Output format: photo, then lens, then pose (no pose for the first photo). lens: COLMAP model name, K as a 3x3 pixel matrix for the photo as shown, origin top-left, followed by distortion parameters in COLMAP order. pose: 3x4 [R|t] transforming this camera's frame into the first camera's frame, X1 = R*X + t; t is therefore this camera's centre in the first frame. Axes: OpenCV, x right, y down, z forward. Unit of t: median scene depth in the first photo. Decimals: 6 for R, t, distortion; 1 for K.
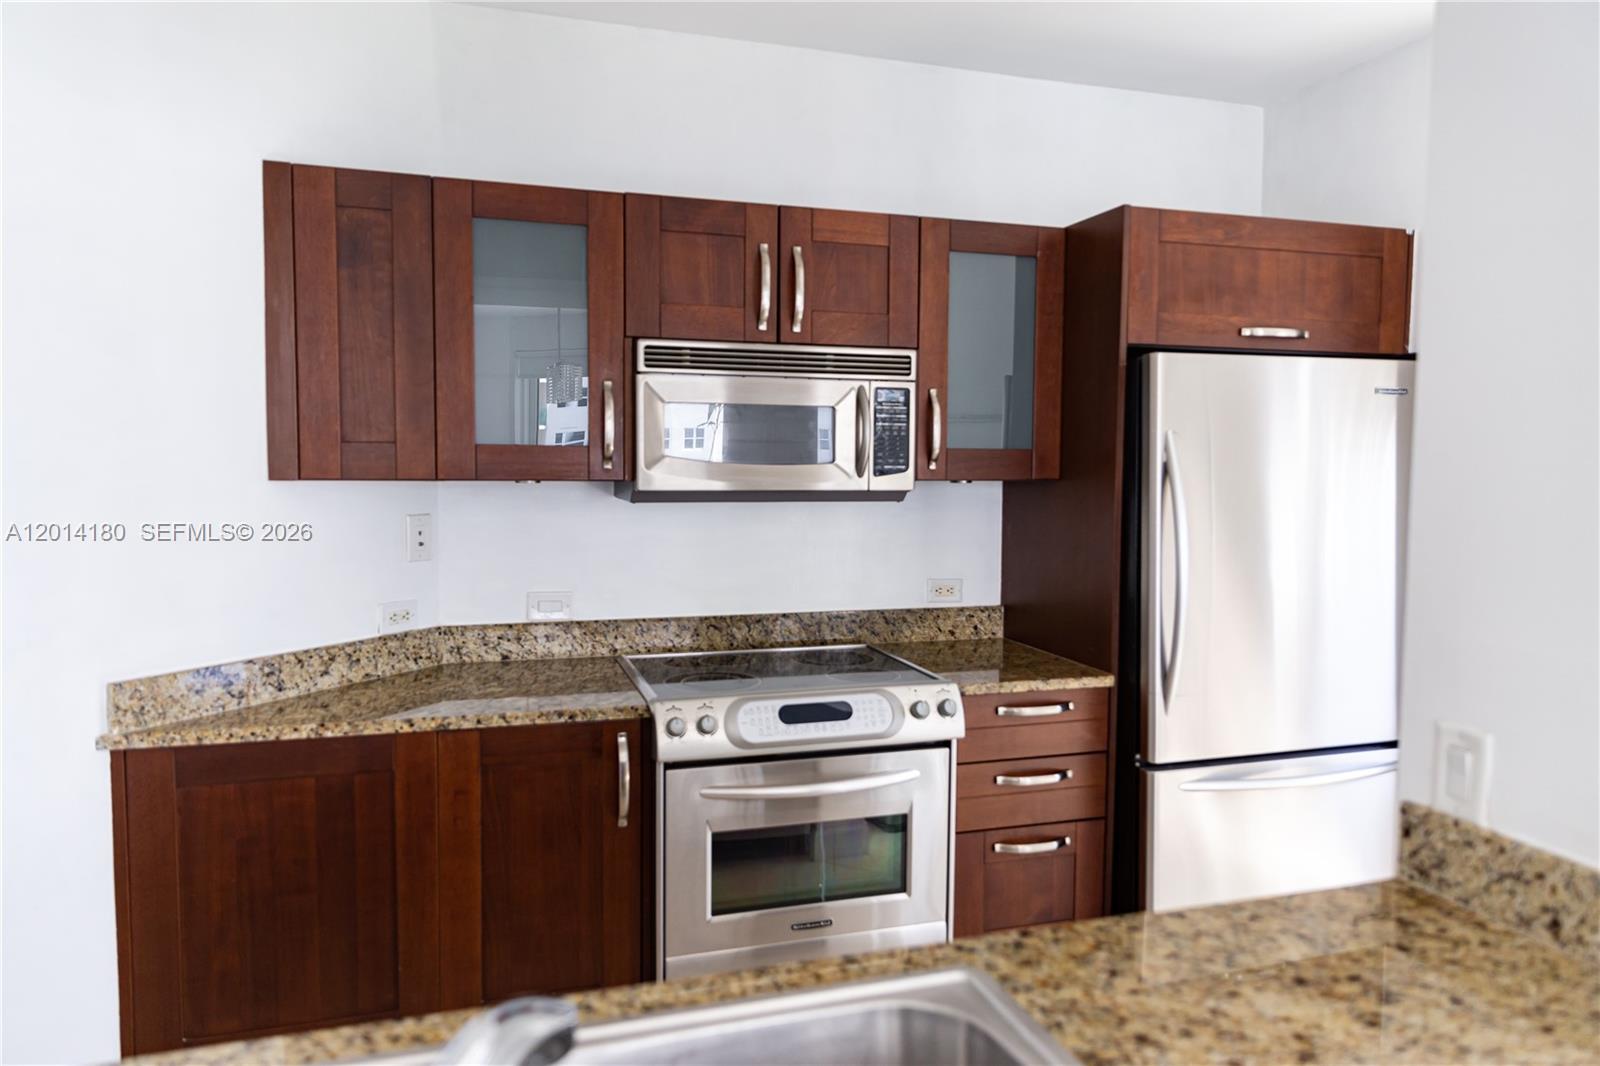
lens RADIAL K [[1045.7, 0, 796.4], [0, 1045.7, 527.1], [0, 0, 1]] dist [0.021923, -0.006236]
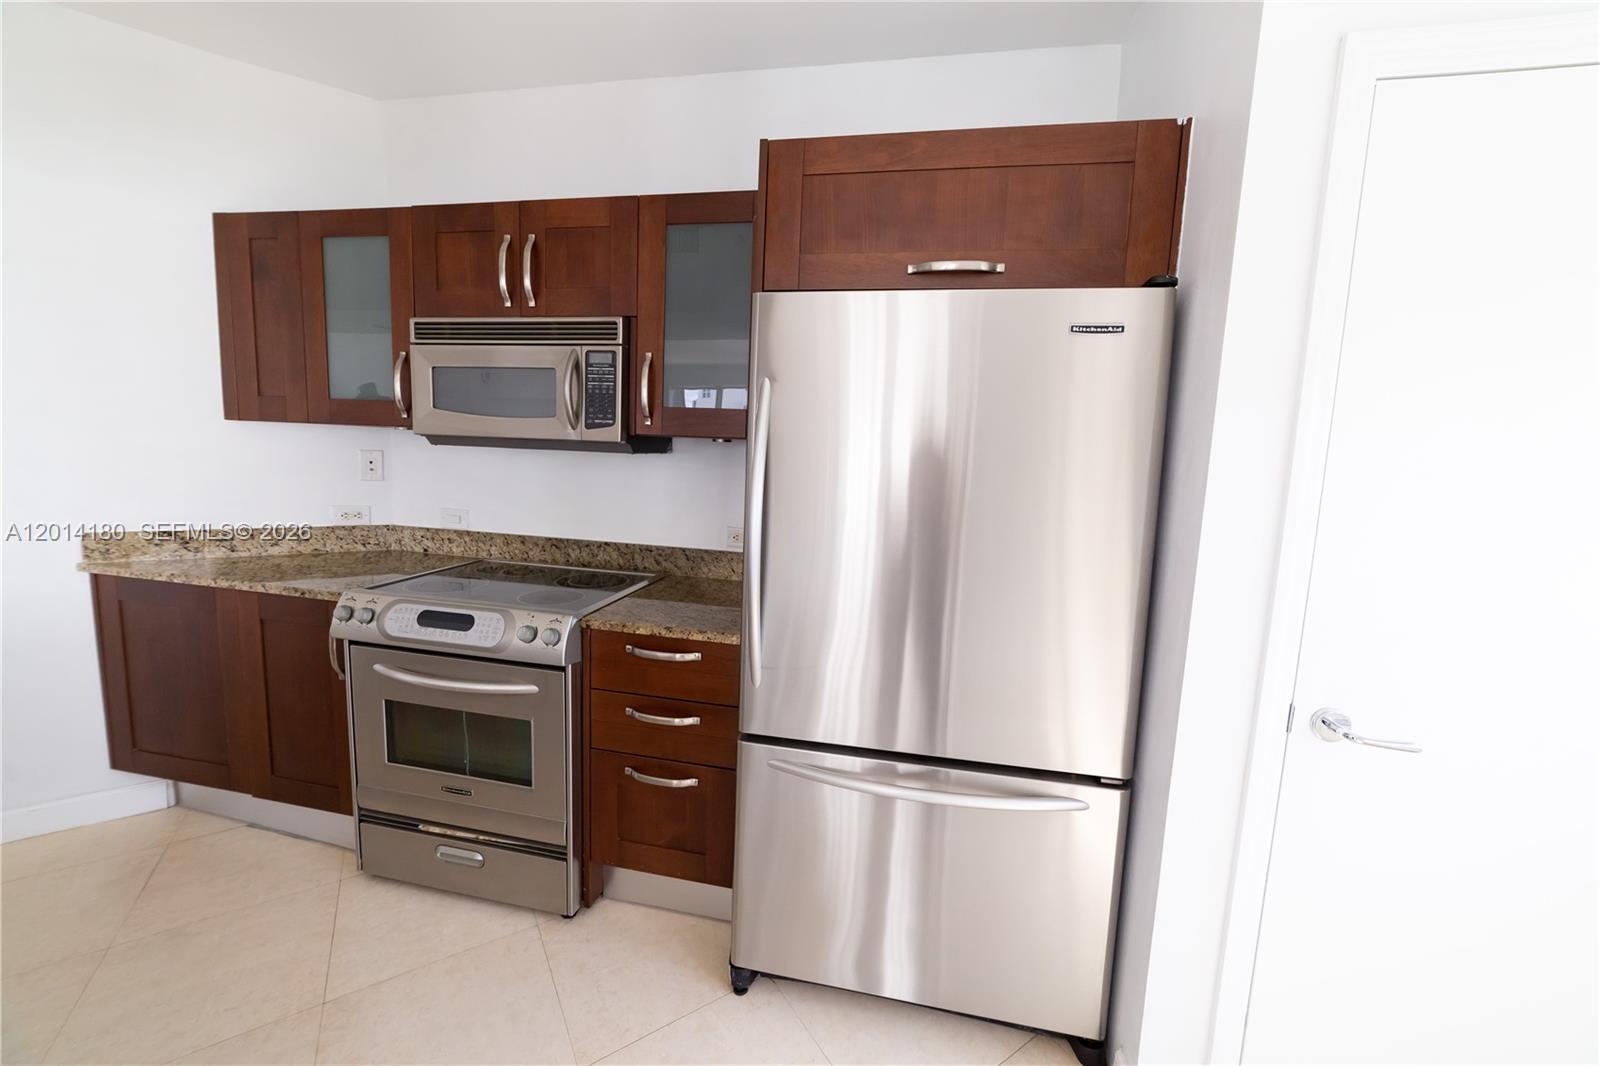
lens RADIAL K [[606.7, 0, 803.2], [0, 606.7, 519.6], [0, 0, 1]] dist [-0.018439, 0.008070]
pose [[0.879614, 0.084733, -0.468080, 0.626509], [-0.065956, 0.996228, 0.056395, -0.002247], [0.471093, -0.018733, 0.881885, 0.536331]]
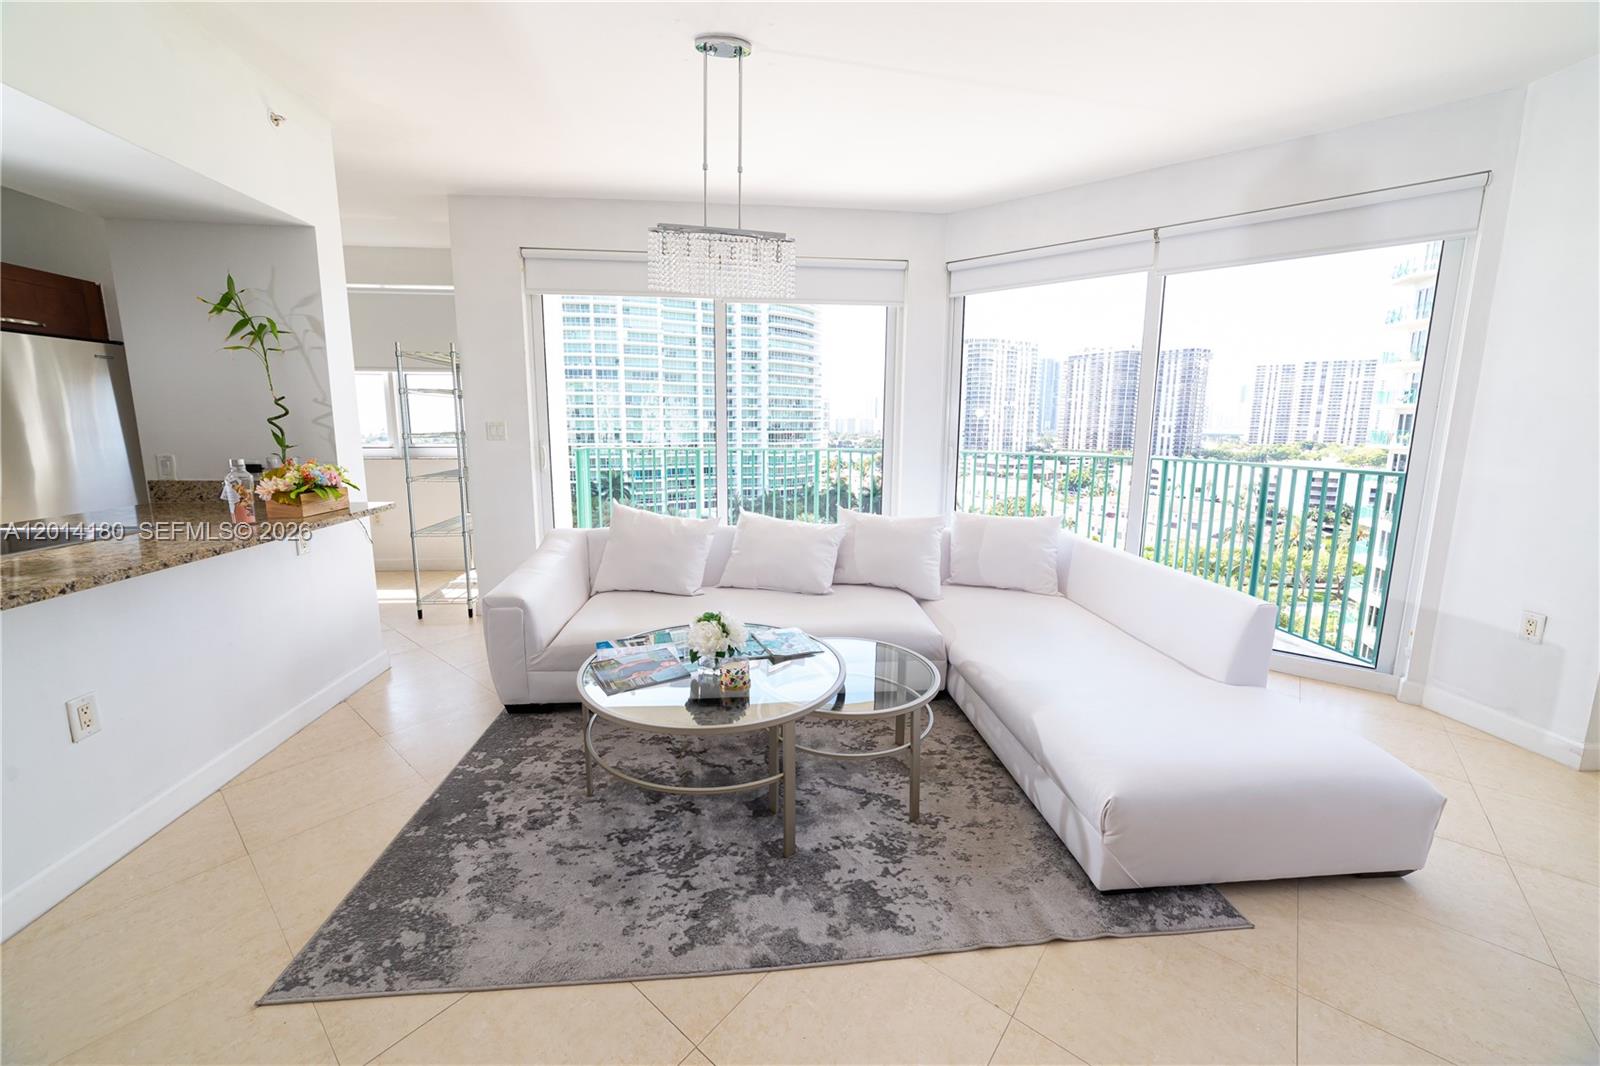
lens RADIAL K [[606.7, 0, 798.2], [0, 606.7, 521.7], [0, 0, 1]] dist [-0.018439, 0.008070]
pose [[0.194885, -0.160012, 0.967686, -0.478738], [0.051704, 0.986907, 0.152777, 0.106086], [-0.979462, 0.020259, 0.200607, -0.755729]]
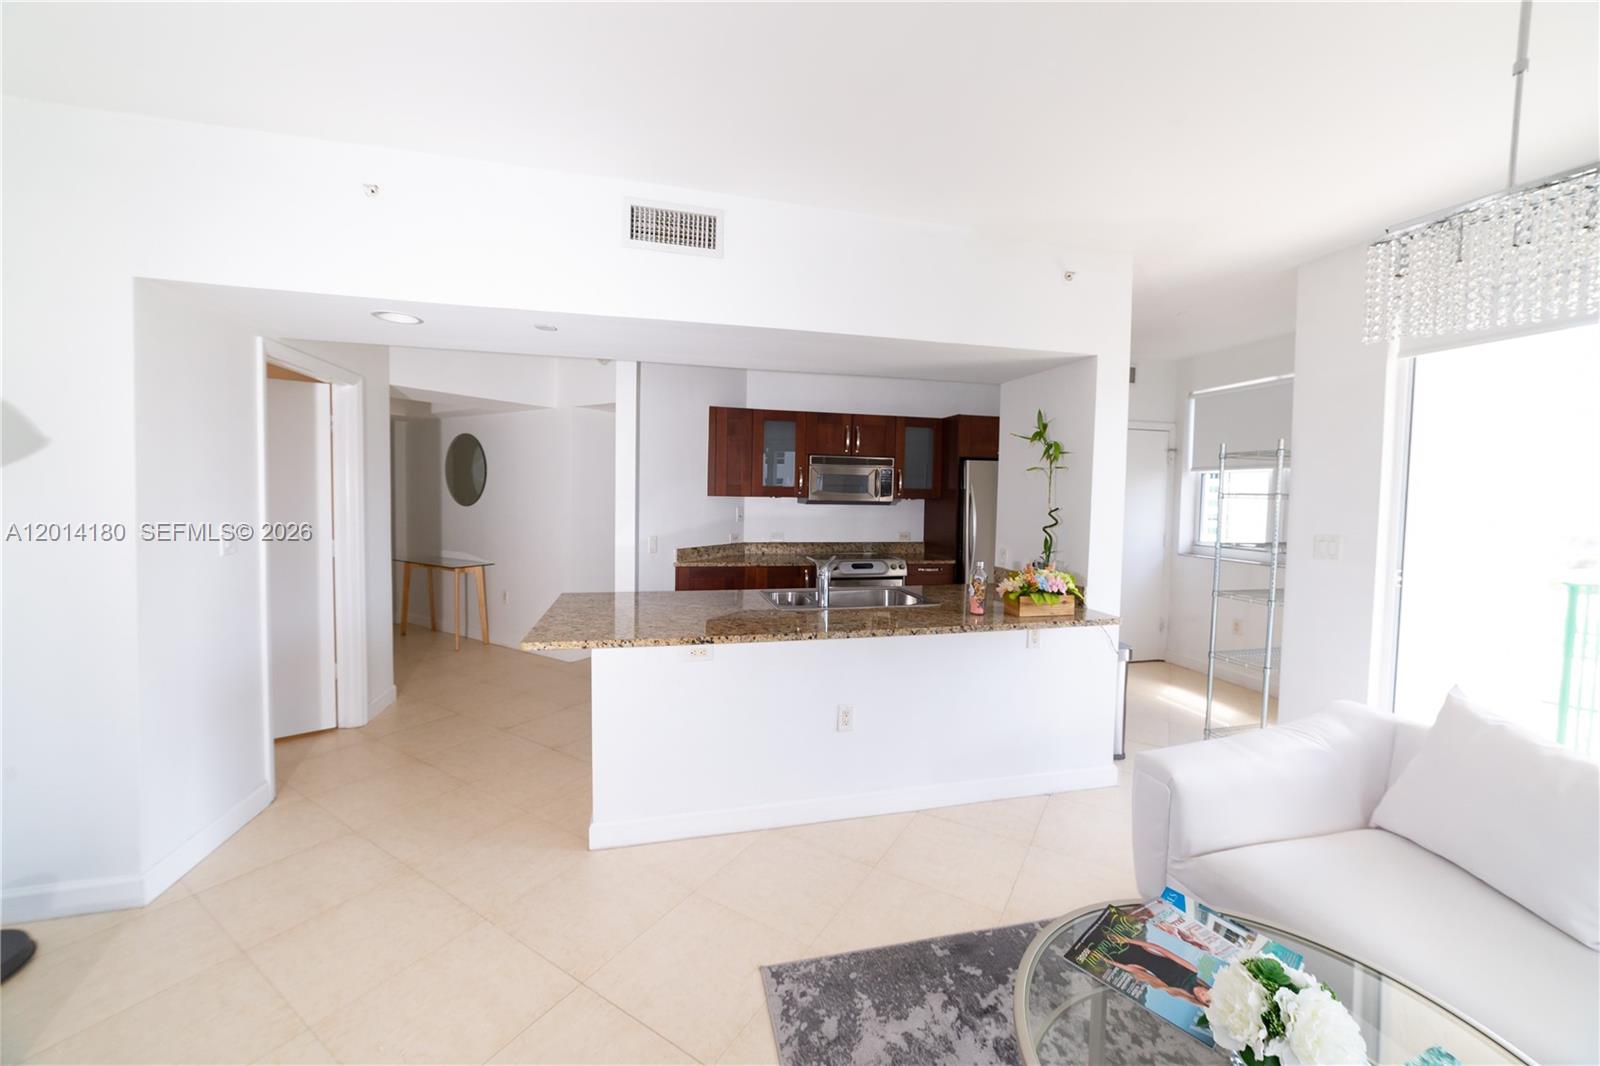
lens RADIAL K [[606.7, 0, 802.4], [0, 606.7, 526.2], [0, 0, 1]] dist [-0.018439, 0.008070]
pose [[0.998345, 0.013183, -0.055979, -0.061526], [-0.013546, 0.999890, -0.006110, 0.056817], [0.055893, 0.006859, 0.998413, -0.891808]]
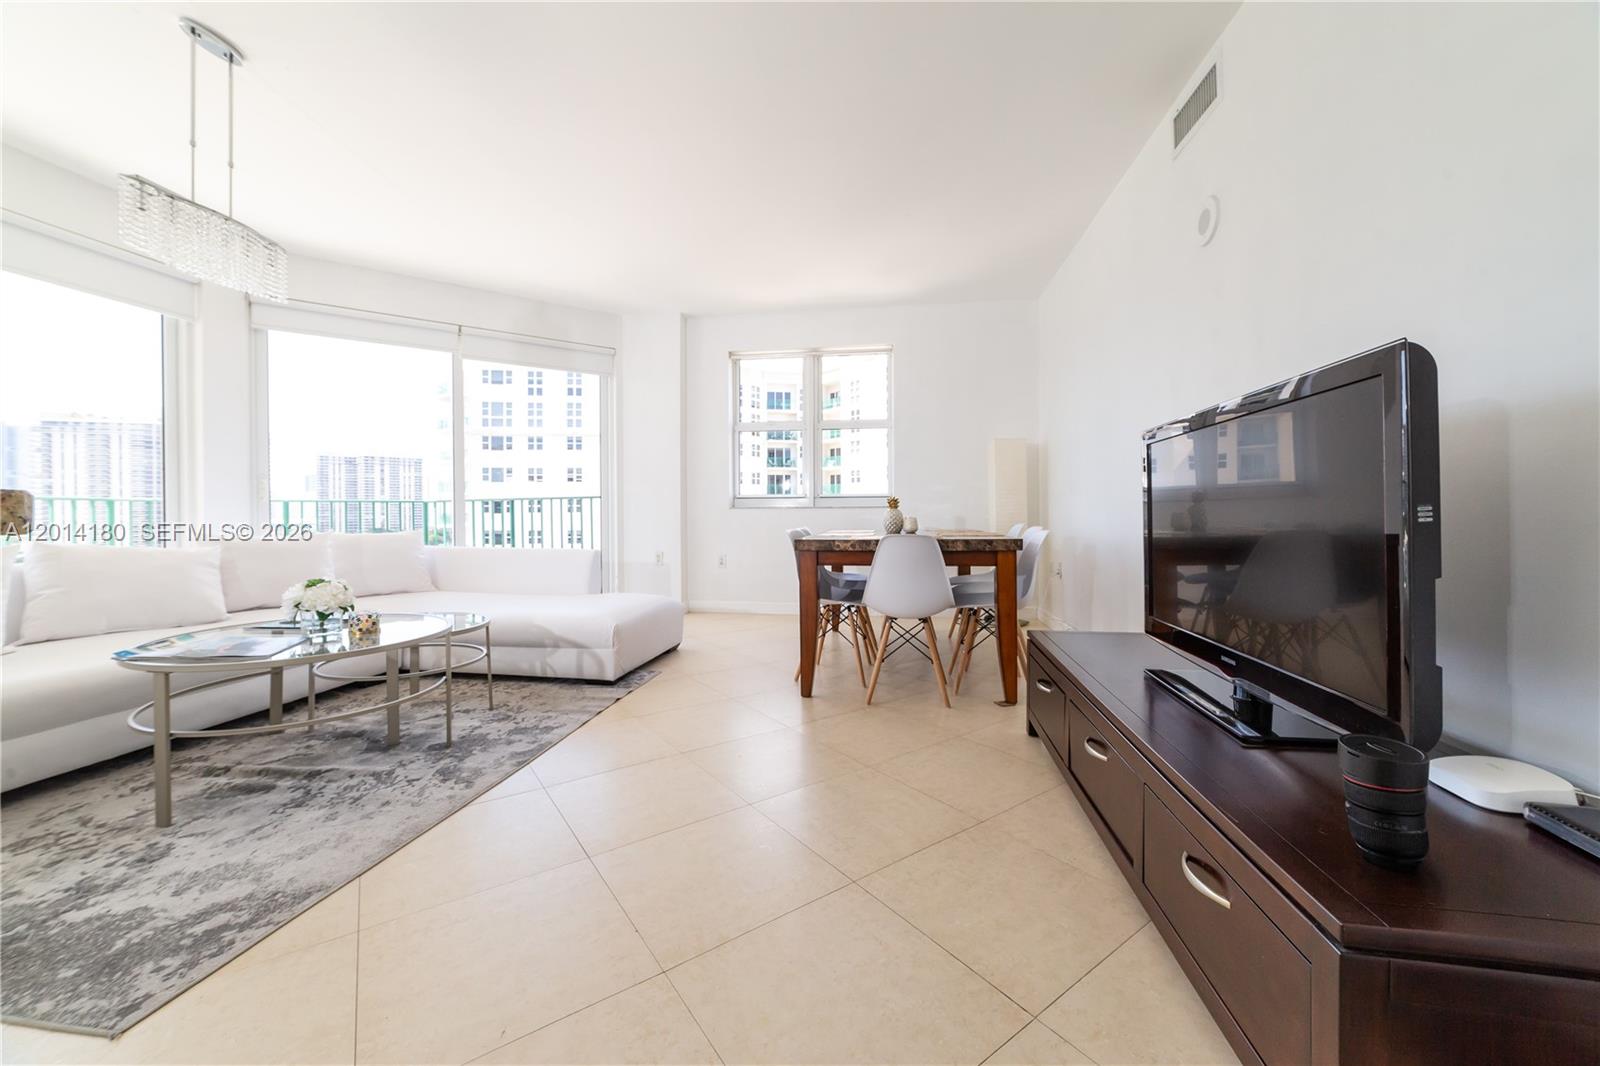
lens RADIAL K [[606.7, 0, 790.3], [0, 606.7, 523.3], [0, 0, 1]] dist [-0.018439, 0.008070]
pose [[-0.893883, -0.007237, 0.448241, -0.701506], [0.026606, 0.997251, 0.069158, 0.218572], [-0.447509, 0.073745, -0.891234, -0.069782]]
